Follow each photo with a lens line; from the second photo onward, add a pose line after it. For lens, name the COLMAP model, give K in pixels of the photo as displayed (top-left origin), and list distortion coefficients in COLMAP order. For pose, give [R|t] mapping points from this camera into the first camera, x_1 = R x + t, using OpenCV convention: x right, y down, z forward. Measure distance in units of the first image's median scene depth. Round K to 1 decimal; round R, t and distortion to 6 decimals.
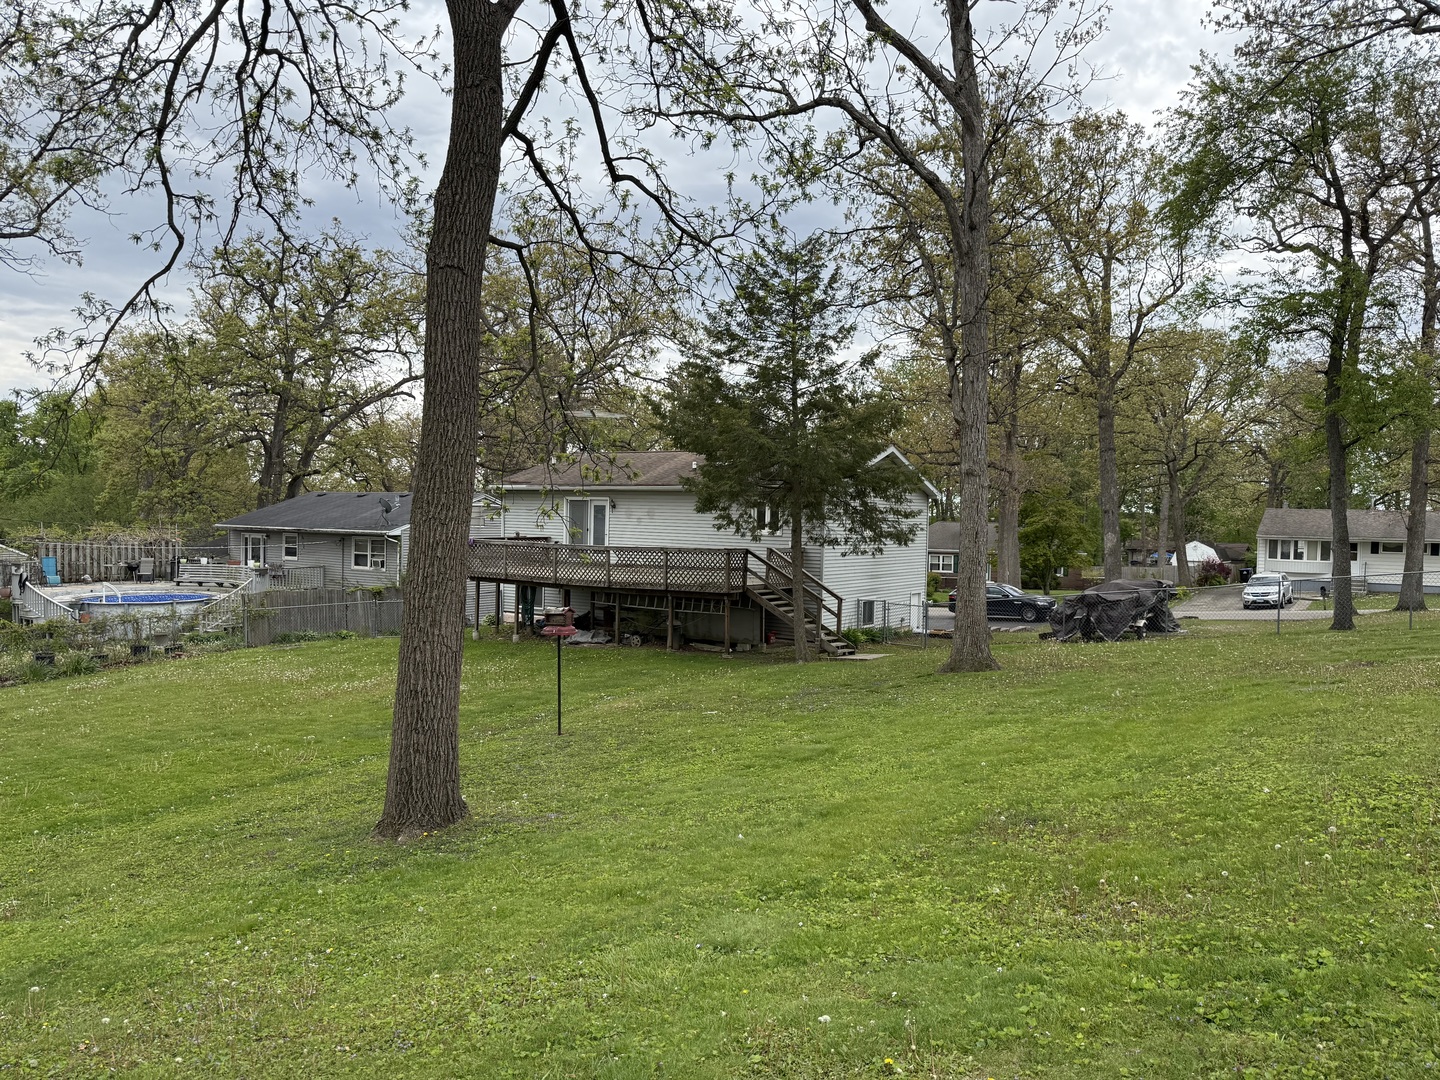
lens RADIAL K [[1012.4, 0, 727.1], [0, 1012.4, 543.3], [0, 0, 1]] dist [0.056075, -0.055199]
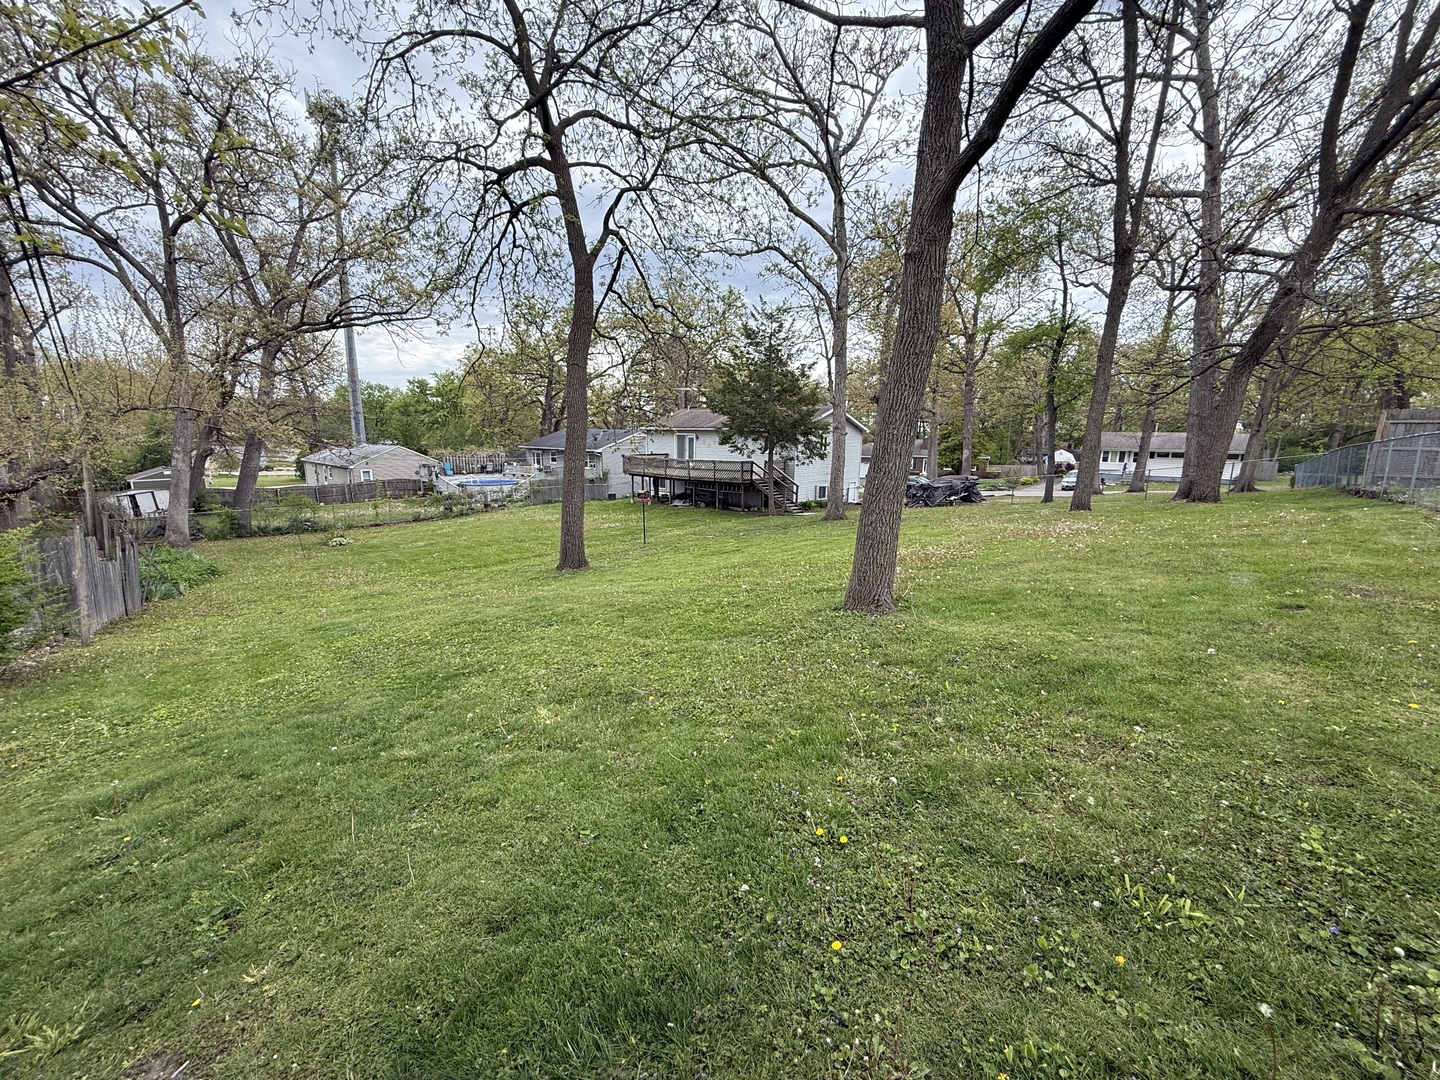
lens RADIAL K [[575.6, 0, 714.2], [0, 575.6, 537.8], [0, 0, 1]] dist [0.009991, 0.000490]
pose [[0.988027, 0.019808, -0.153006, 0.107828], [0.003582, 0.988512, 0.151102, -0.015526], [0.154241, -0.149840, 0.976605, -0.158206]]
